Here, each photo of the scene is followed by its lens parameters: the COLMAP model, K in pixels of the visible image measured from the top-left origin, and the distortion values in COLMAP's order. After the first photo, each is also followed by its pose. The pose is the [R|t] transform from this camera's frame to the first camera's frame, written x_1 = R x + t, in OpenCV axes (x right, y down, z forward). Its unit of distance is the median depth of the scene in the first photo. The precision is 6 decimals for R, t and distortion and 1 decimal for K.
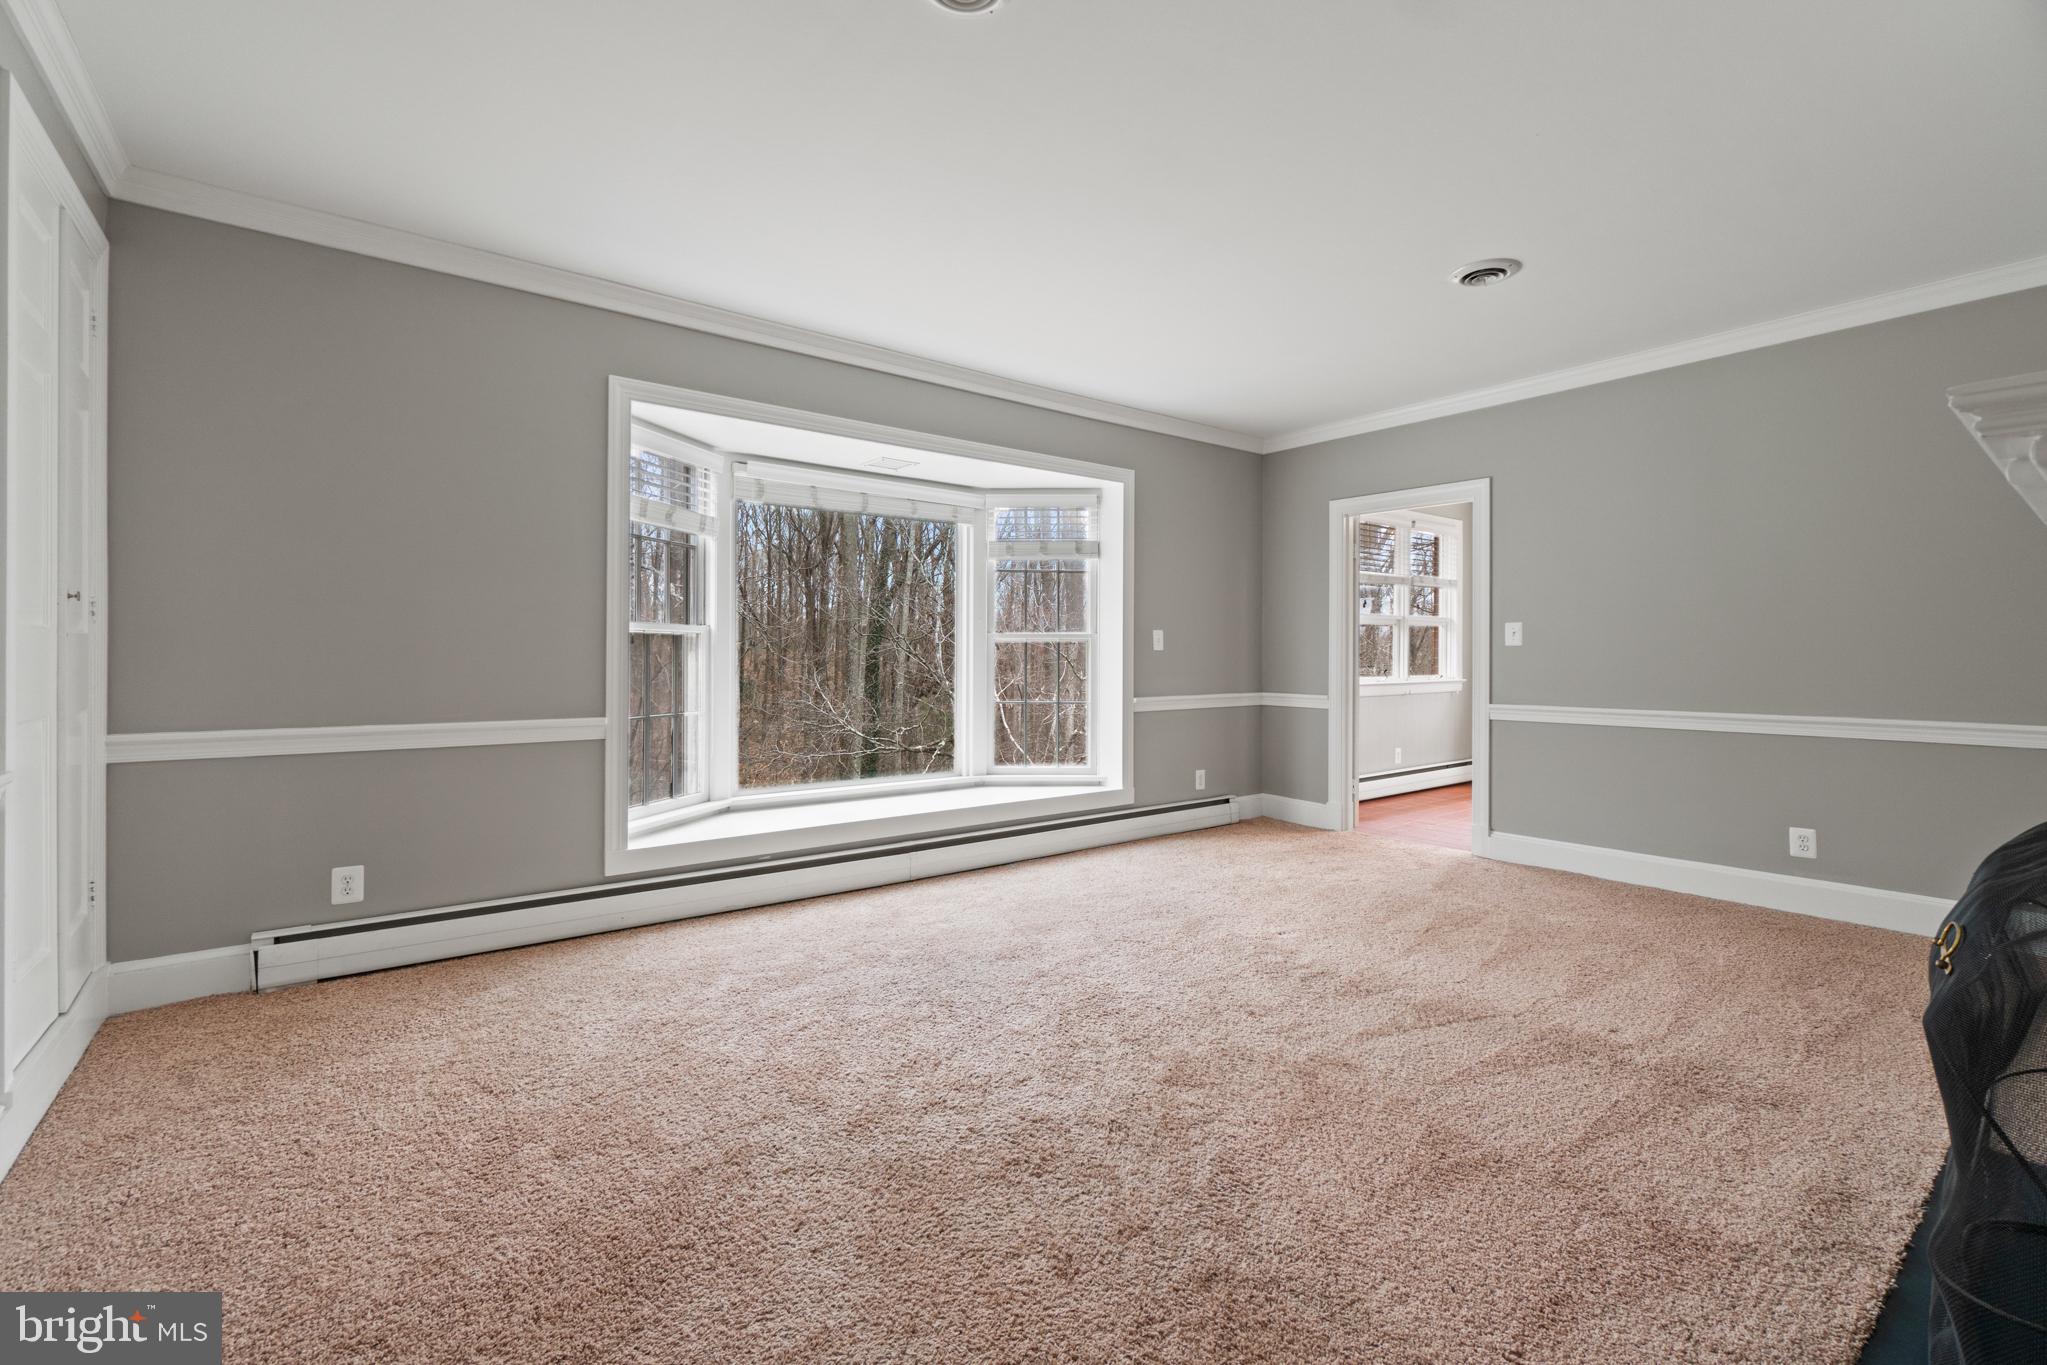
lens RADIAL K [[880.5, 0, 1003.6], [0, 880.5, 656.3], [0, 0, 1]] dist [0.002302, 0.001436]
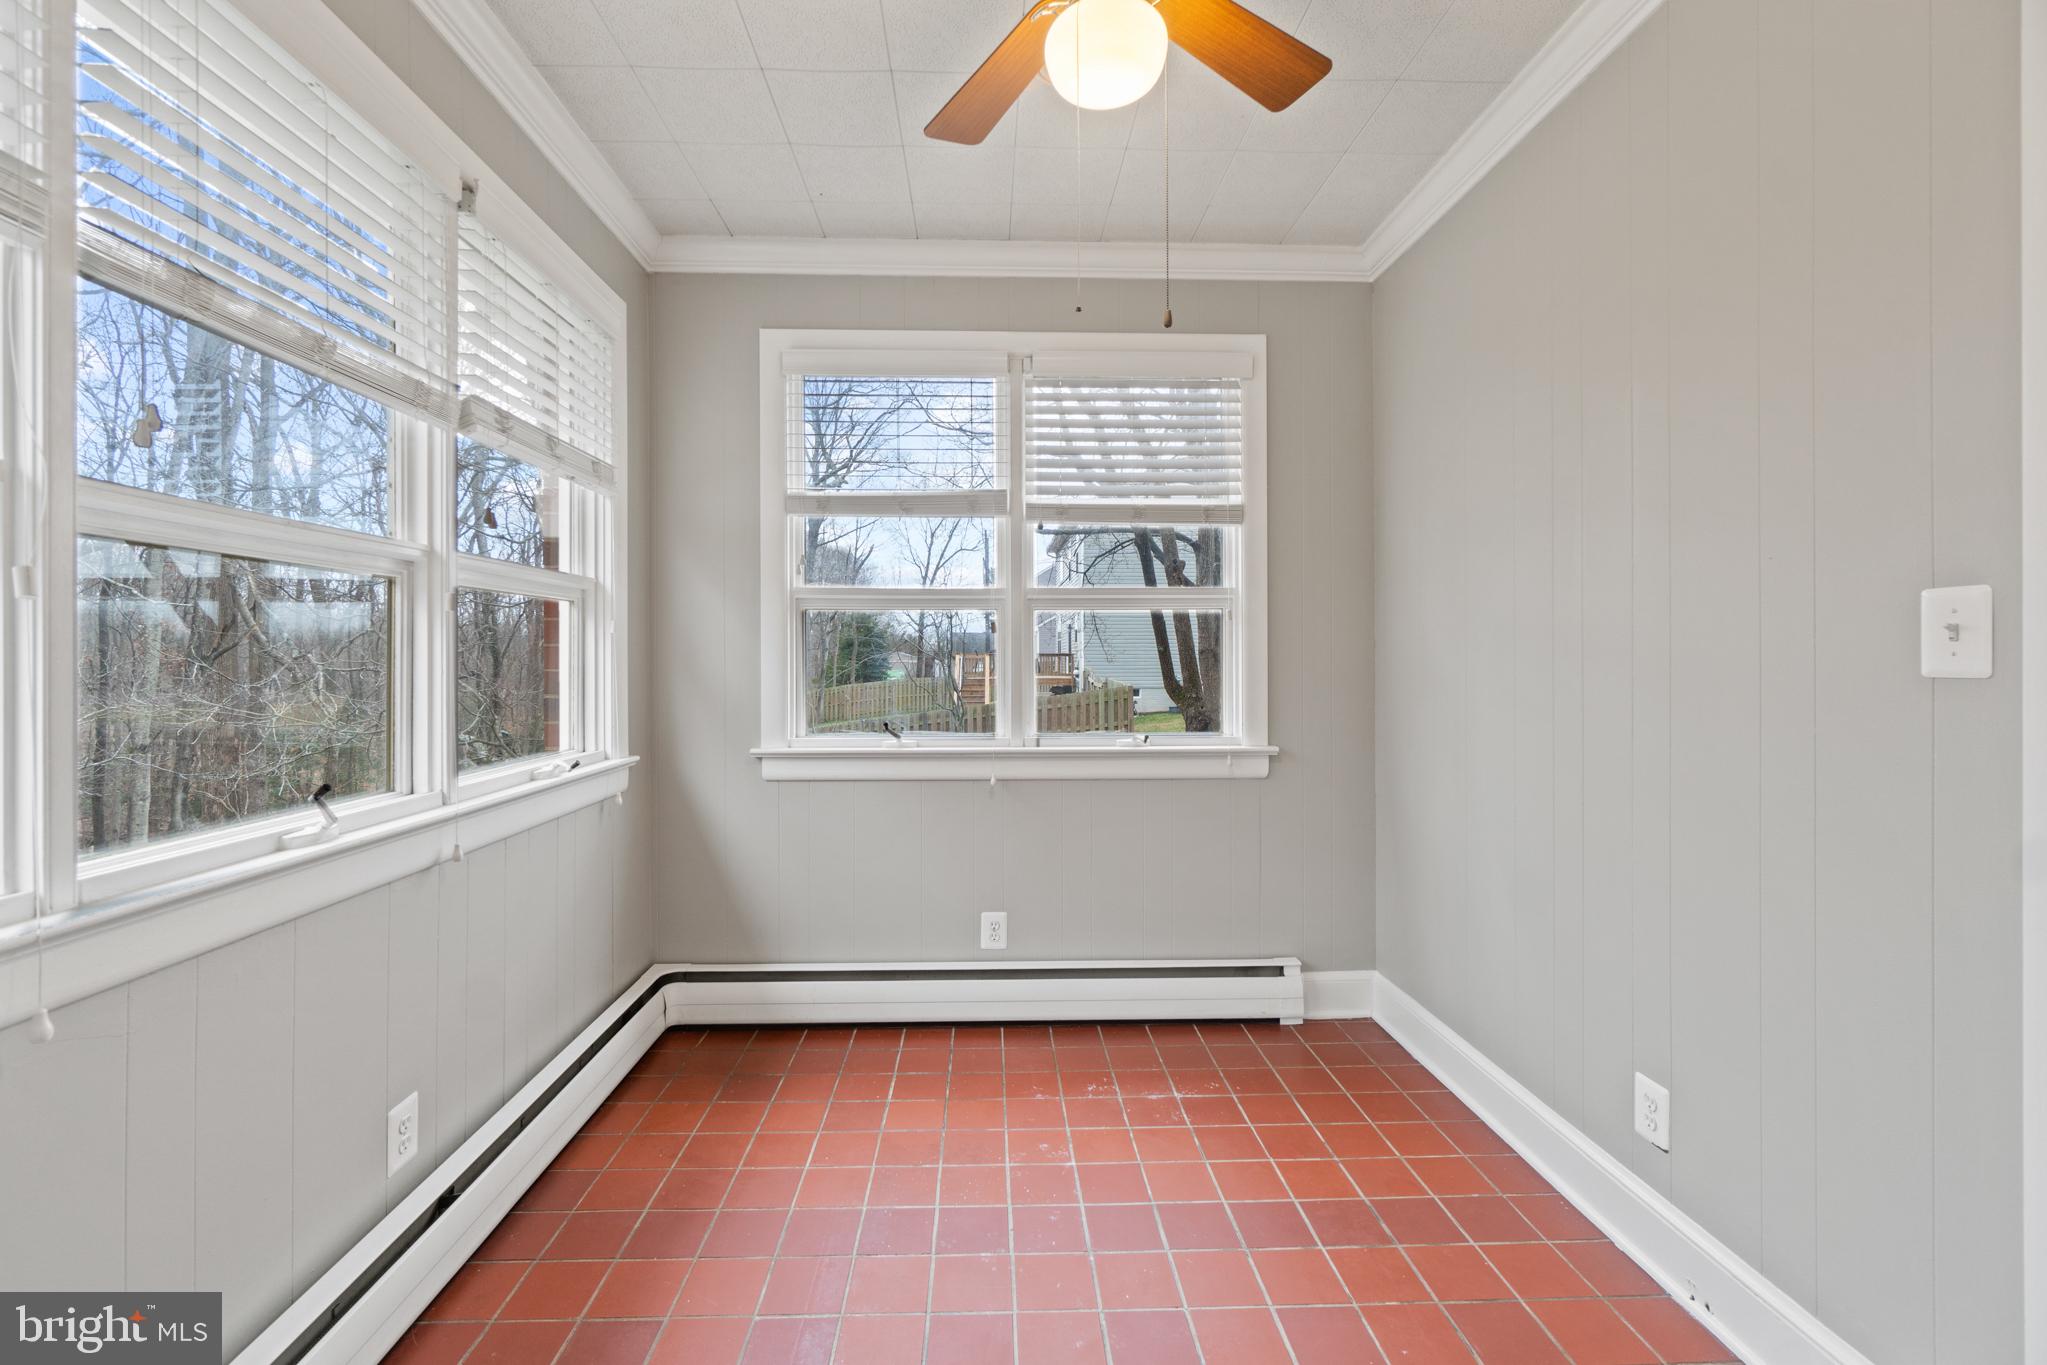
lens RADIAL K [[880.5, 0, 1019.9], [0, 880.5, 674.3], [0, 0, 1]] dist [0.002302, 0.001436]
pose [[0.562008, -0.014011, 0.827013, 0.695100], [0.007554, 0.999902, 0.011807, -0.022216], [-0.827097, -0.000388, 0.562059, 1.465951]]
